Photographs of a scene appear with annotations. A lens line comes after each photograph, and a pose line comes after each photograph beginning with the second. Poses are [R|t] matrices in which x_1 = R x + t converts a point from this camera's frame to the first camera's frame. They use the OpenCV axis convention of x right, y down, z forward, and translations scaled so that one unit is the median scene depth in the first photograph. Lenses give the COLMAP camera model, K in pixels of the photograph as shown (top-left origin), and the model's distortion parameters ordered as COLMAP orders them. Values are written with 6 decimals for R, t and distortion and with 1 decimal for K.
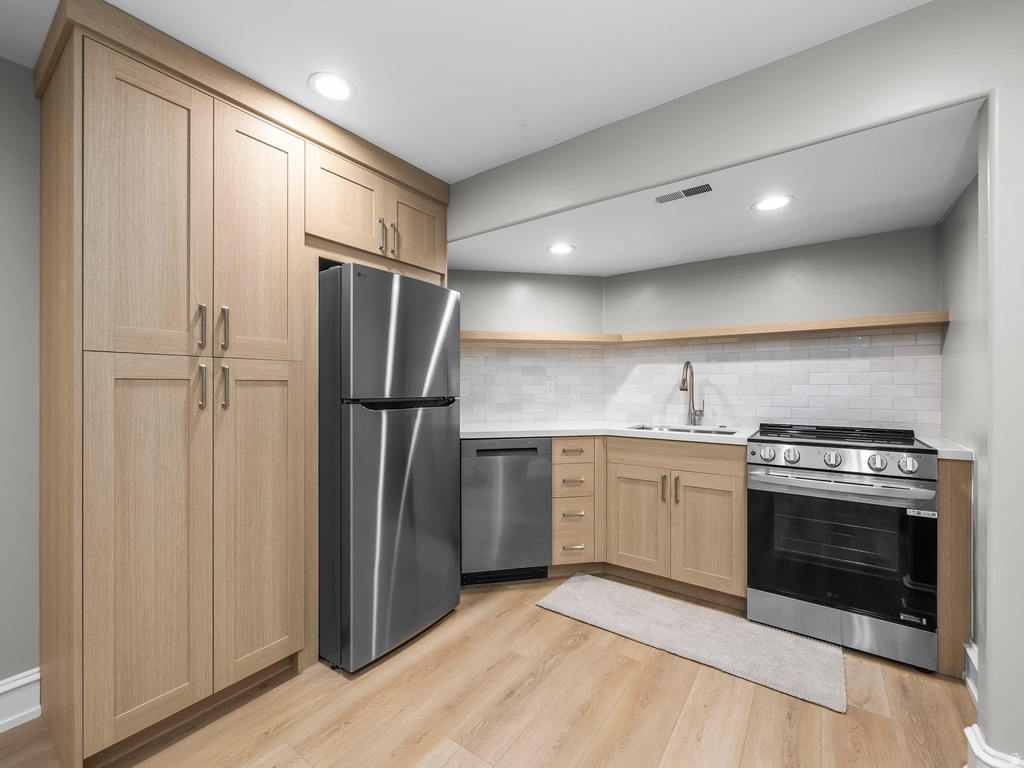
lens RADIAL K [[431.7, 0, 502.7], [0, 431.7, 386.3], [0, 0, 1]] dist [0.001982, -0.000583]
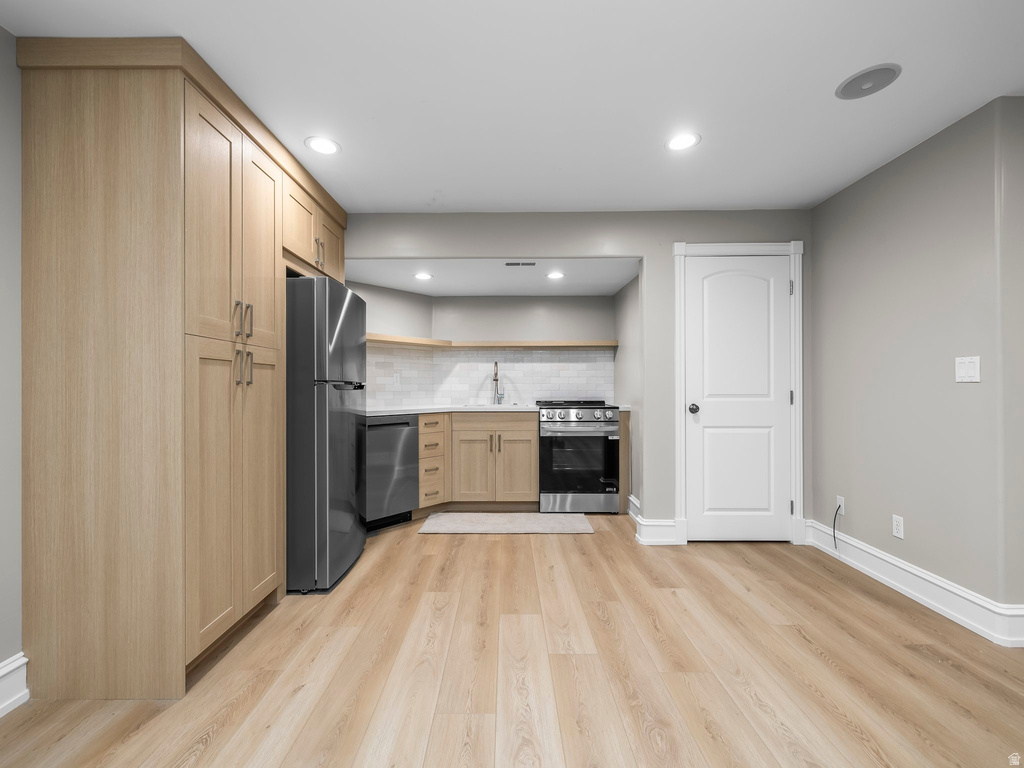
lens RADIAL K [[431.7, 0, 501.1], [0, 431.7, 385.7], [0, 0, 1]] dist [0.001982, -0.000583]
pose [[0.813459, 0.000051, 0.581623, -0.568491], [0.003712, 0.999979, -0.005279, 0.045064], [-0.581611, 0.006454, 0.813441, -0.313826]]
